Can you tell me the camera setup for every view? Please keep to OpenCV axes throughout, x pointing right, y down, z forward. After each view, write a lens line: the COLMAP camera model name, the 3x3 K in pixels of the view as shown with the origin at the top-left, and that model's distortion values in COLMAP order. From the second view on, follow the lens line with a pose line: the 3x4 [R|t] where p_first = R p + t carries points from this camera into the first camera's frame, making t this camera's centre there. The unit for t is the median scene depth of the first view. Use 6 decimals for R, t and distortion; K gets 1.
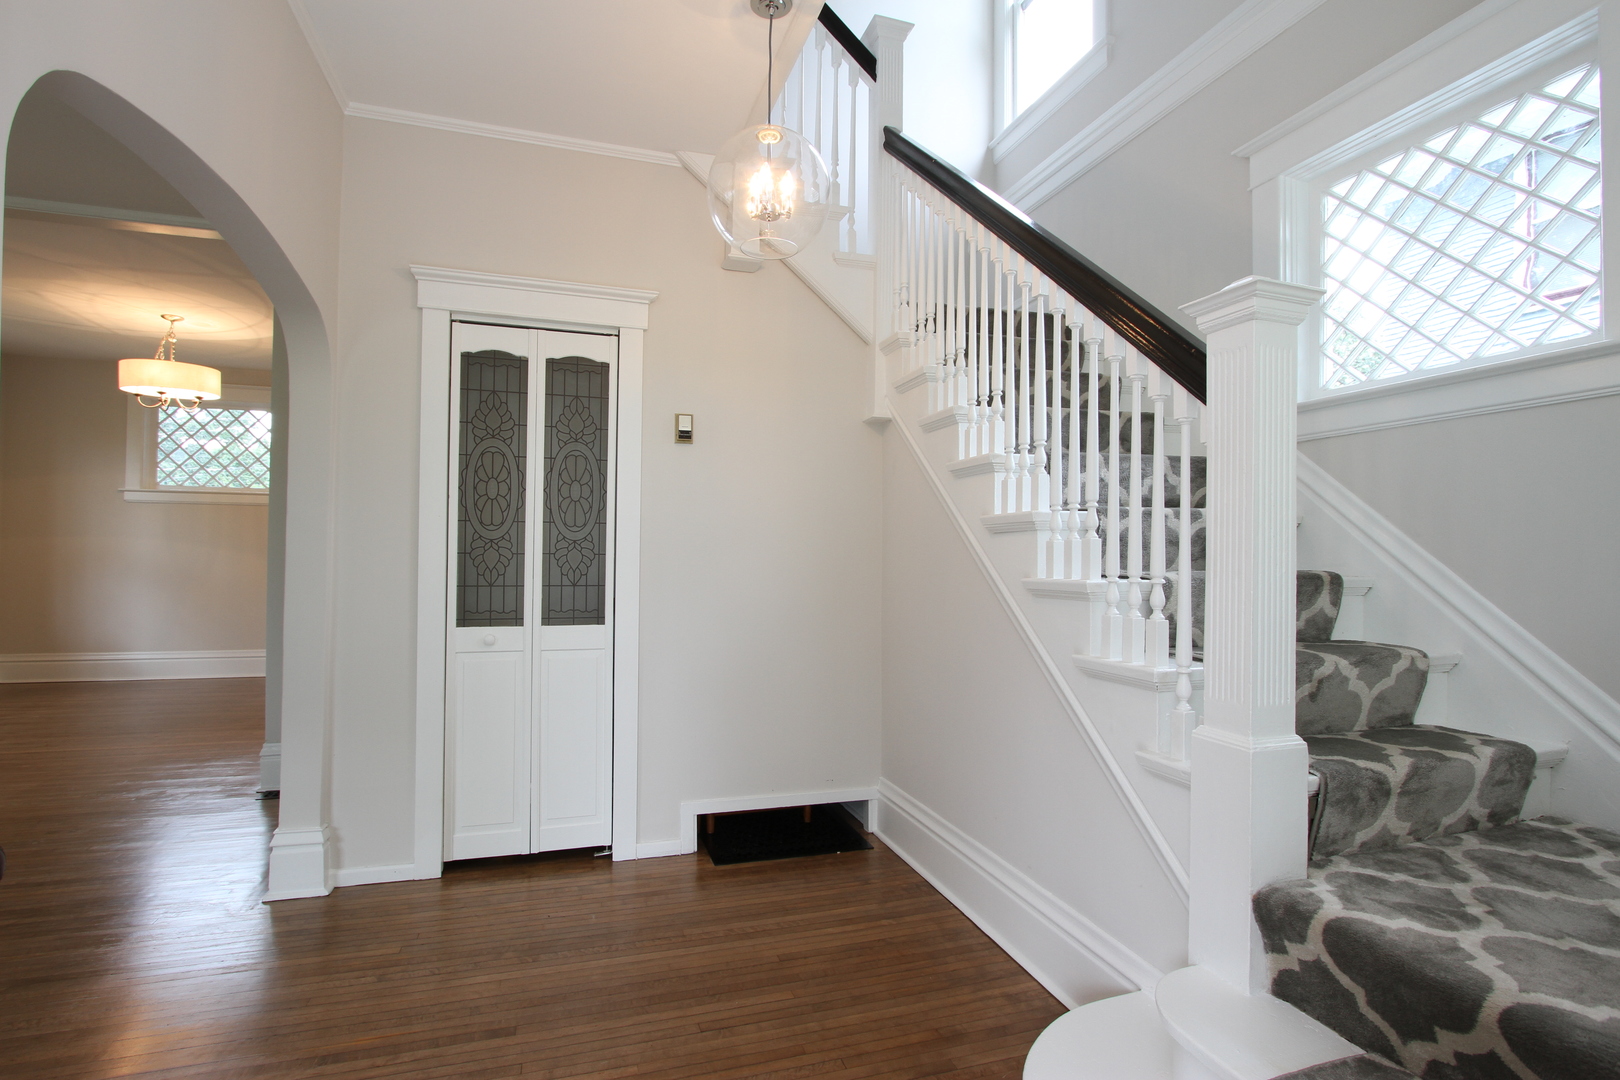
lens RADIAL K [[745.7, 0, 801.9], [0, 745.7, 544.2], [0, 0, 1]] dist [-0.018881, 0.003214]
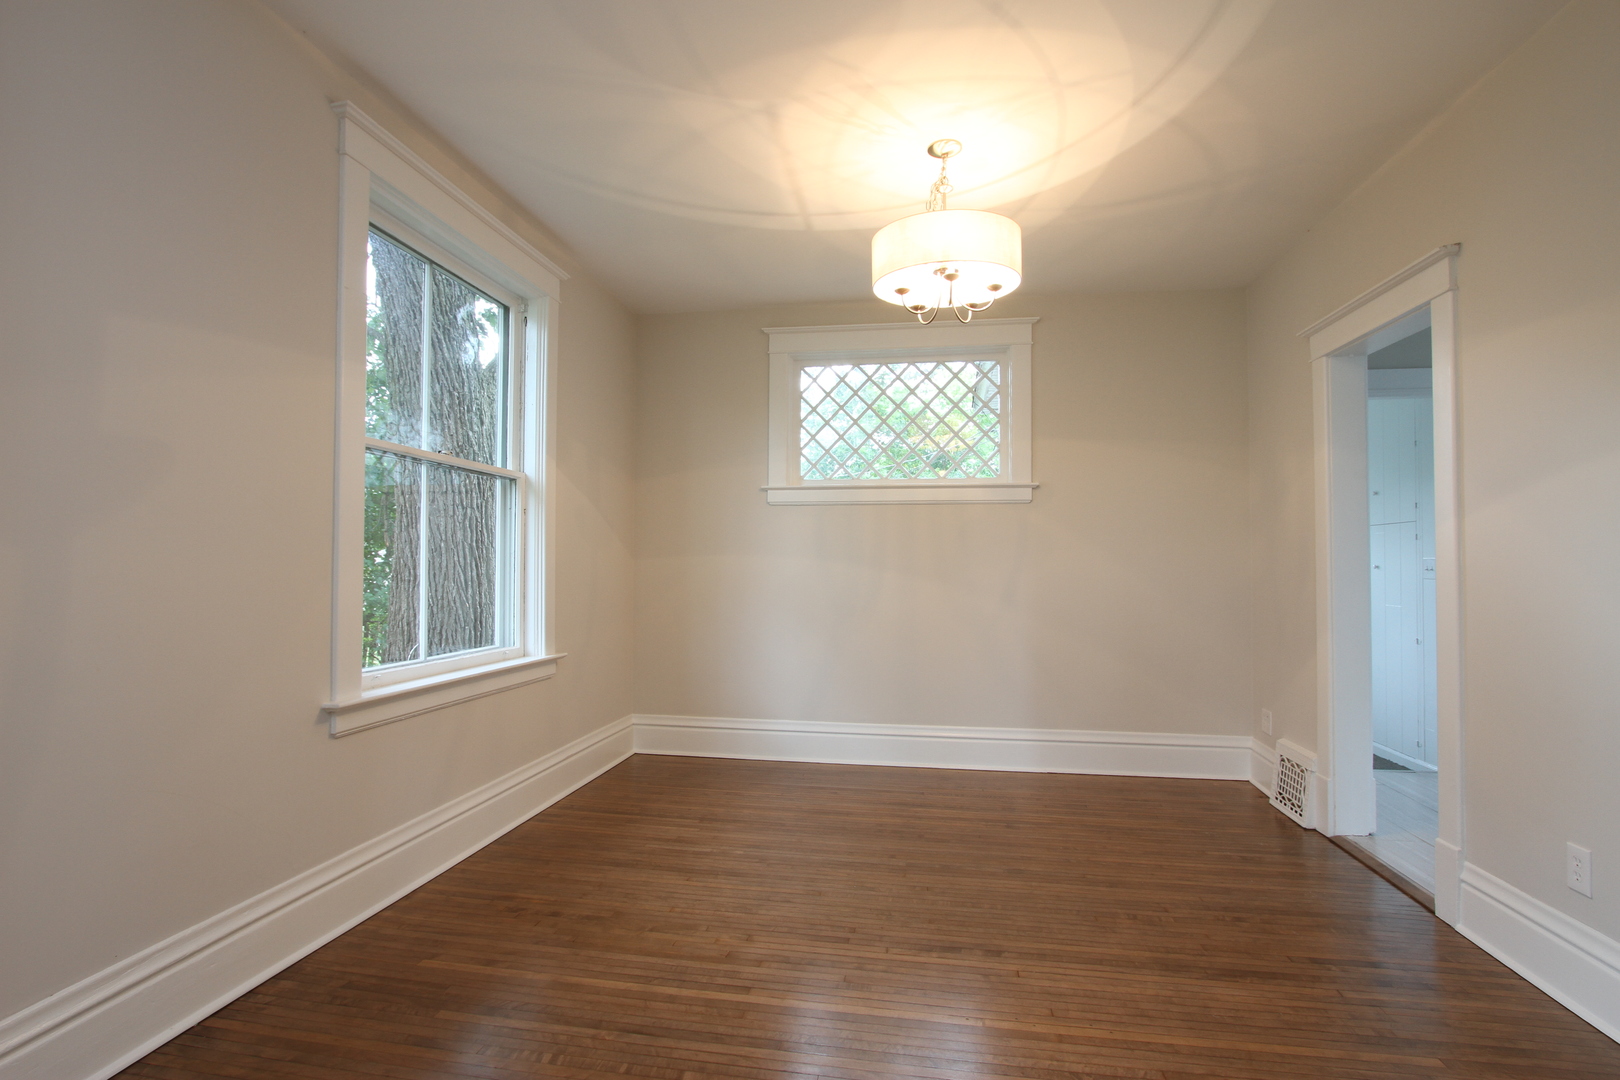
lens RADIAL K [[796.6, 0, 814.4], [0, 796.6, 546.0], [0, 0, 1]] dist [-0.018055, -0.000097]
pose [[0.892333, -0.014086, -0.451157, -0.532958], [0.006225, 0.999802, -0.018904, -0.003696], [0.451334, 0.014060, 0.892244, 0.338979]]
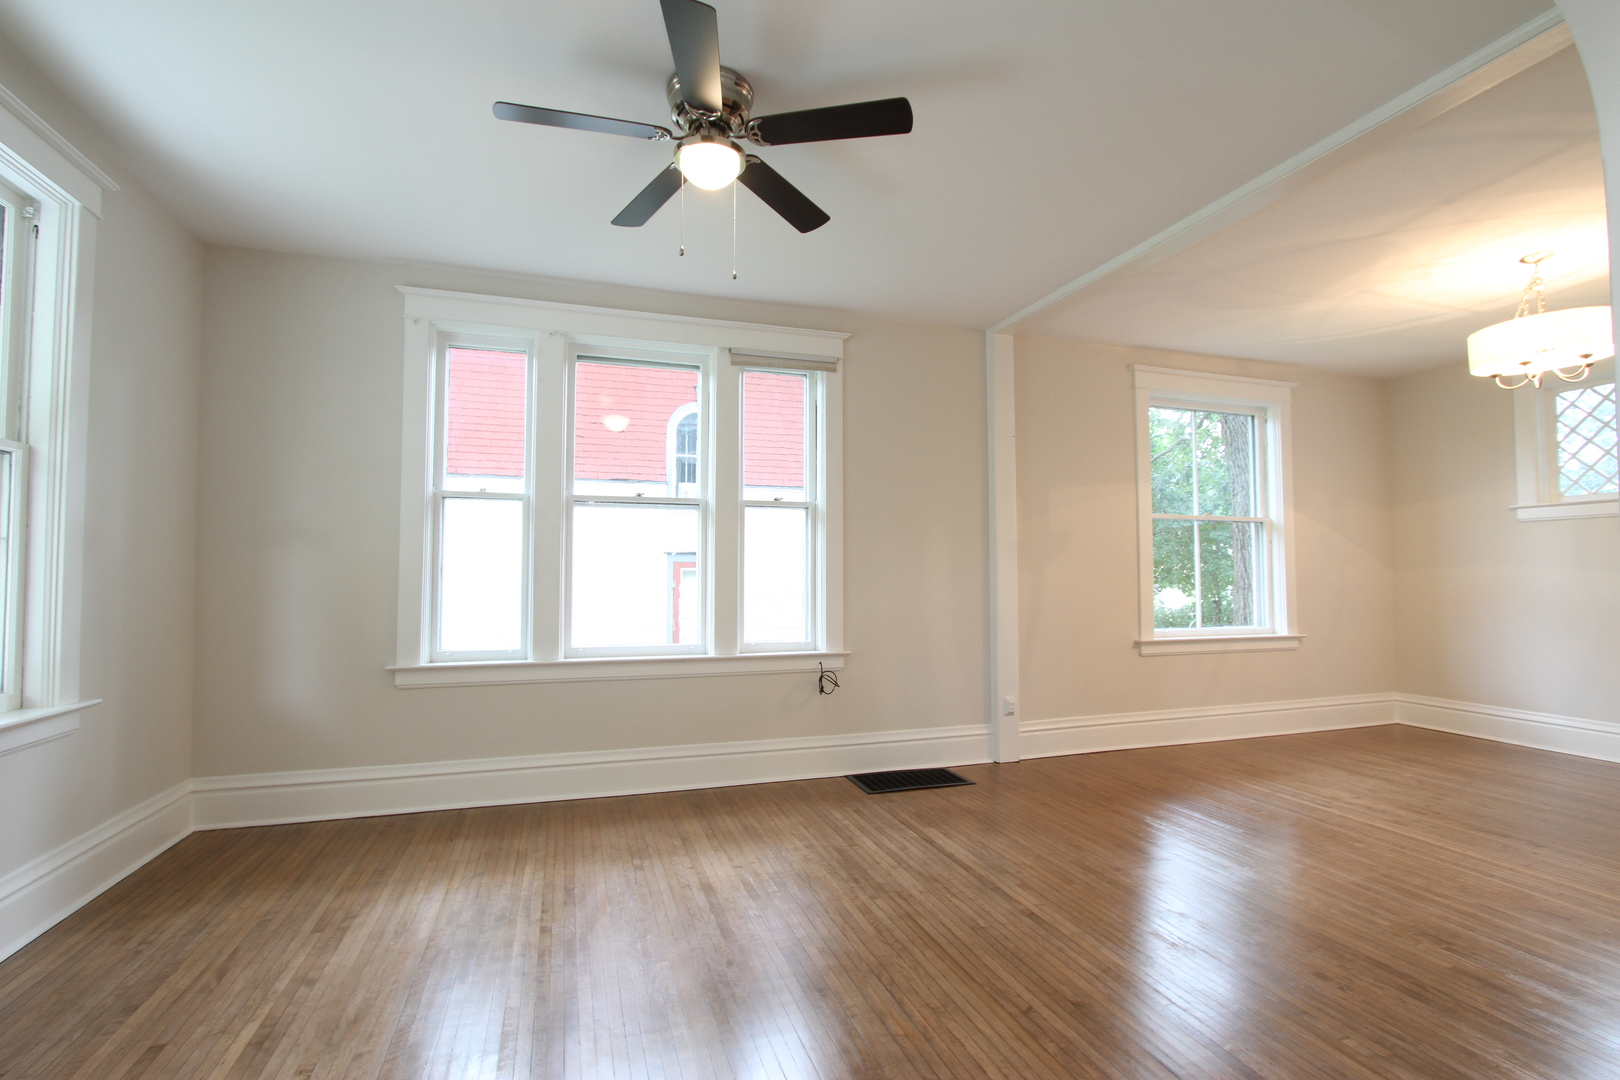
lens RADIAL K [[745.7, 0, 806.8], [0, 745.7, 541.3], [0, 0, 1]] dist [-0.018881, 0.003214]
pose [[0.003293, -0.053348, -0.998571, -0.126134], [0.012600, 0.998499, -0.053302, -0.003629], [0.999915, -0.012407, 0.003960, 0.220405]]
